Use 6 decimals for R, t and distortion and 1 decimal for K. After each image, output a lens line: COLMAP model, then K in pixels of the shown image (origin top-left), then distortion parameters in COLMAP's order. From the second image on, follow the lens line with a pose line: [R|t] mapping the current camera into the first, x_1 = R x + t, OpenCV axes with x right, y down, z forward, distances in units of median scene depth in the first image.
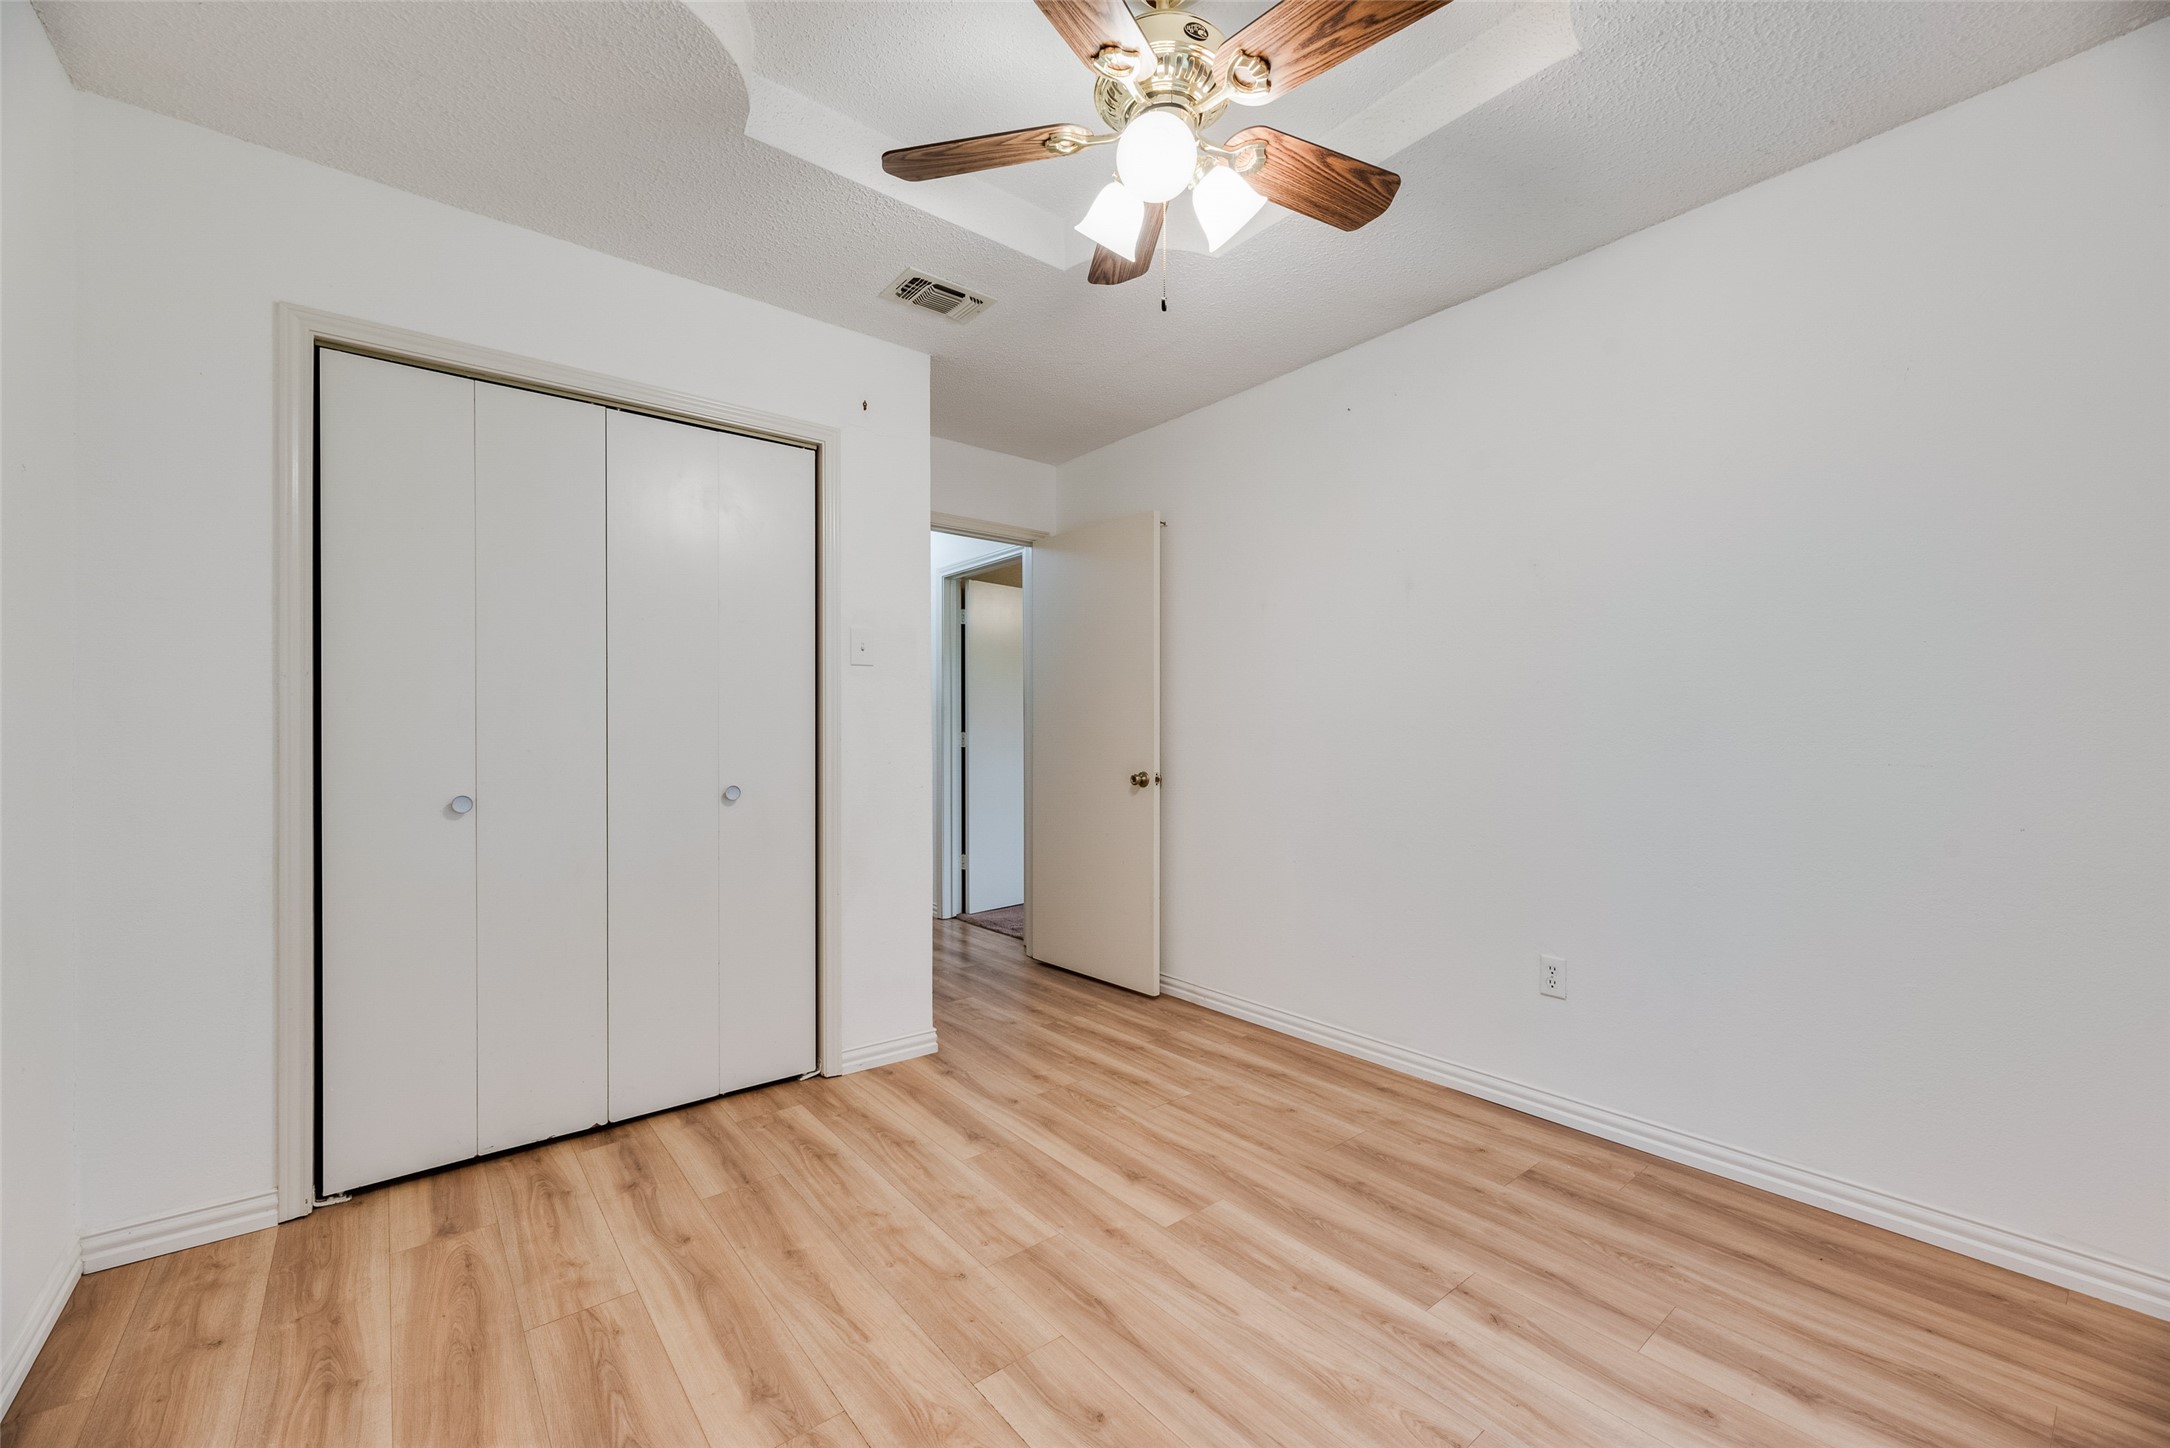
lens RADIAL K [[873.7, 0, 1085.5], [0, 873.7, 748.0], [0, 0, 1]] dist [0.001409, 0.000059]
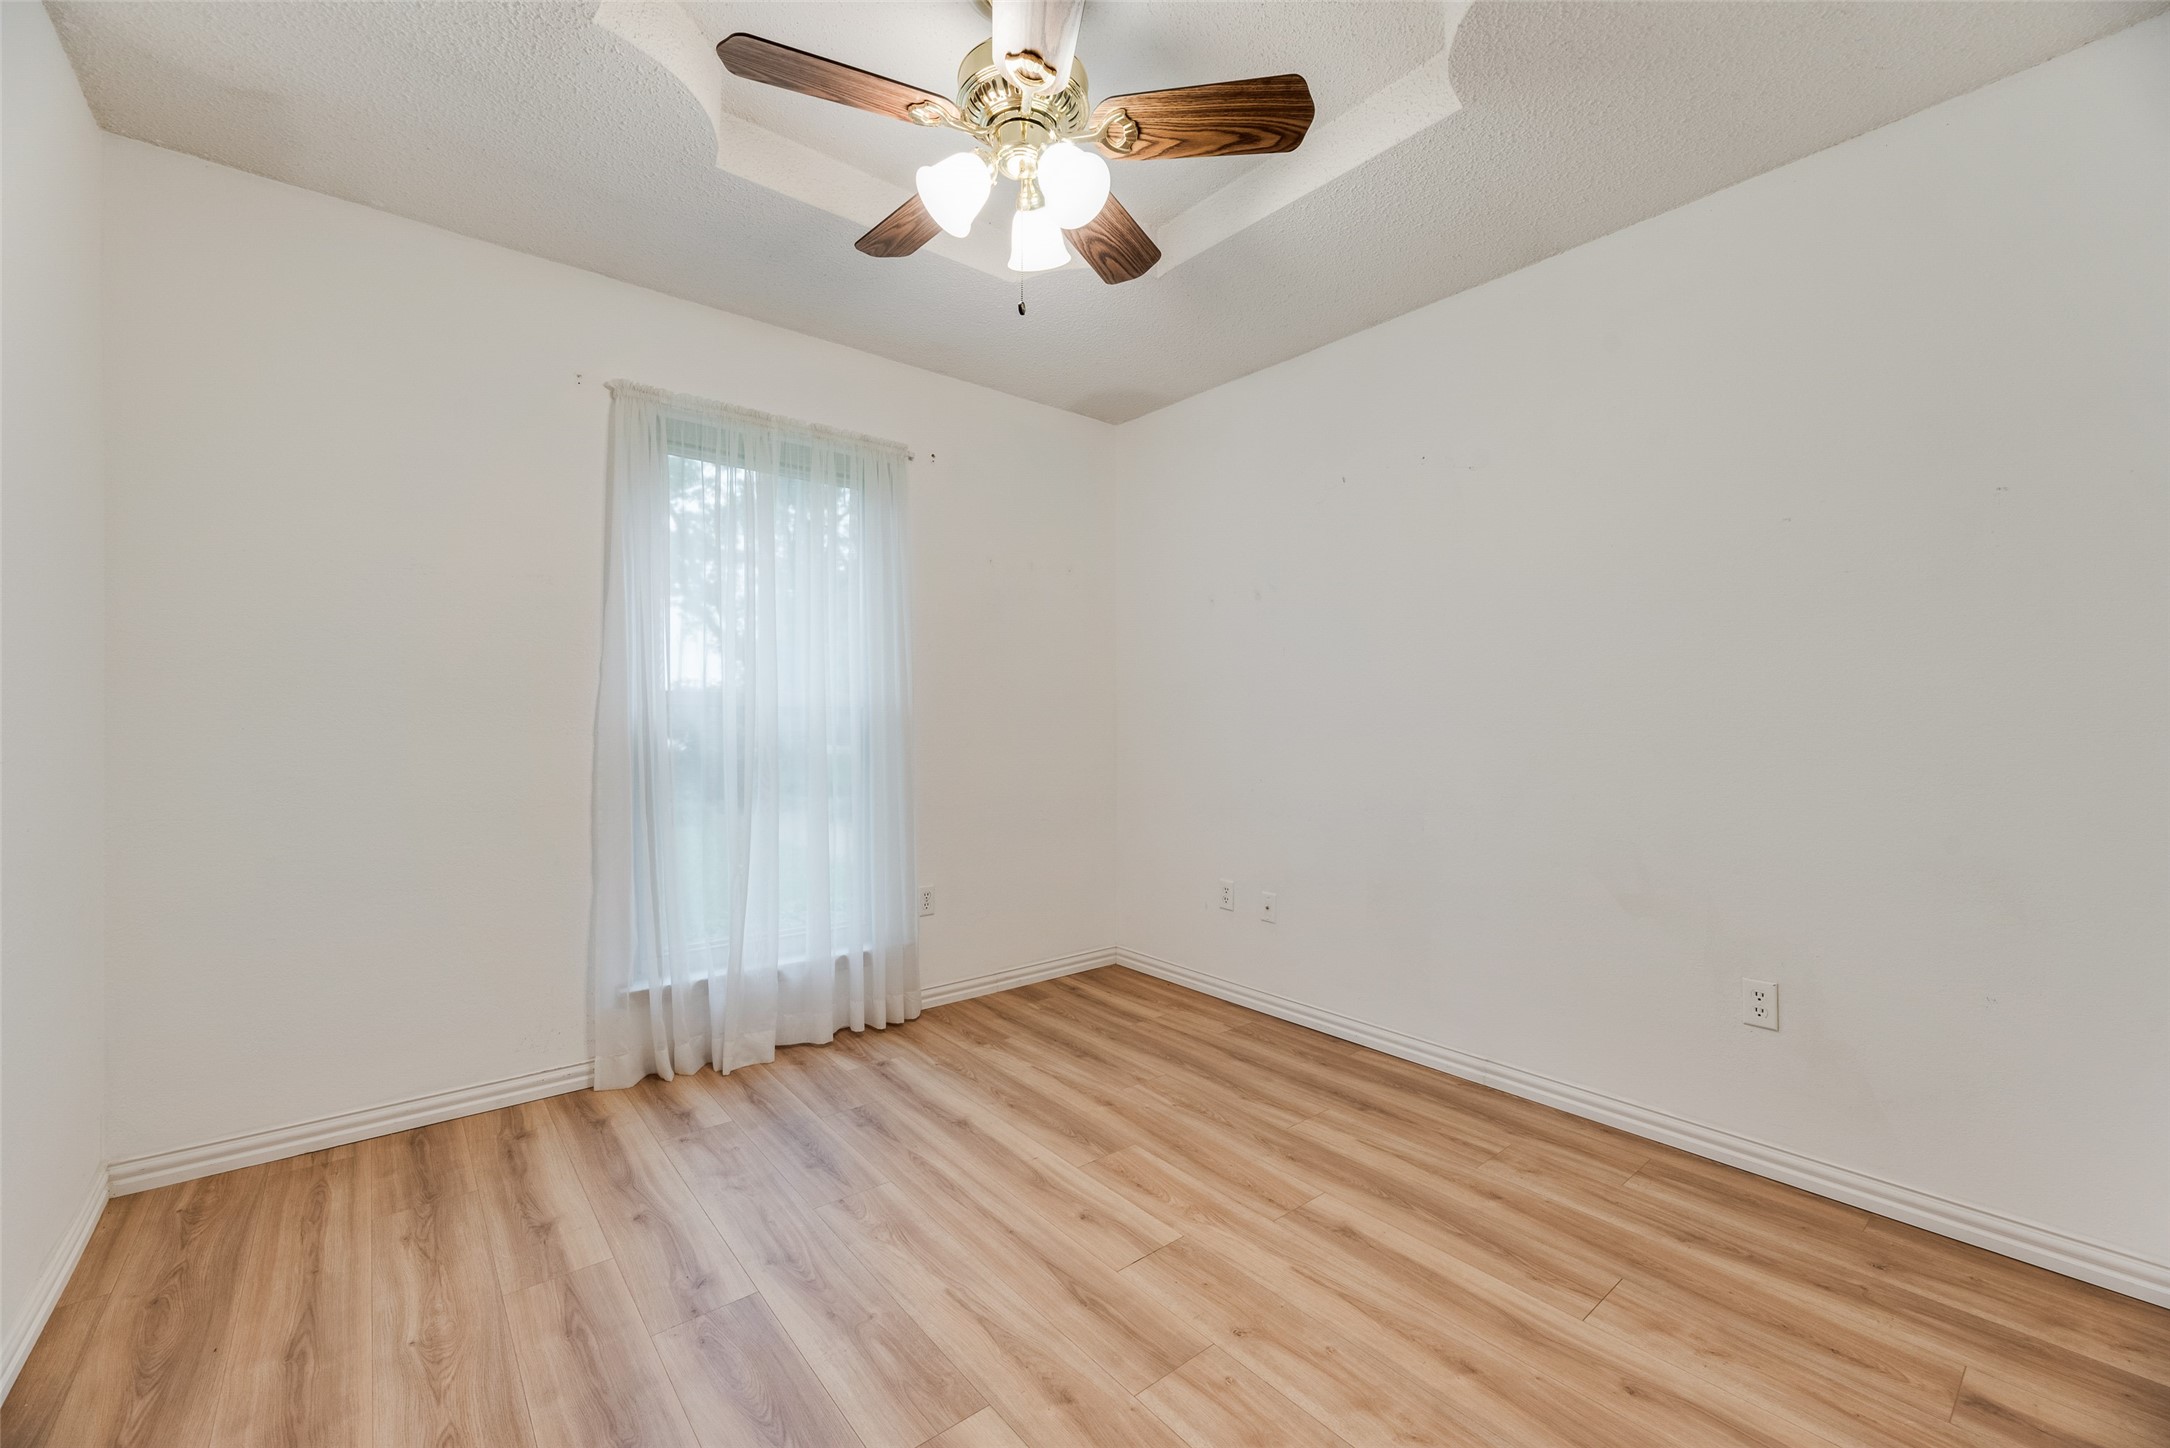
lens RADIAL K [[873.7, 0, 1085.5], [0, 873.7, 748.0], [0, 0, 1]] dist [0.001409, 0.000059]
pose [[-0.999956, 0.002407, -0.009077, 0.019908], [0.001945, 0.998720, 0.050548, -0.032248], [0.009187, 0.050528, -0.998680, 1.972889]]
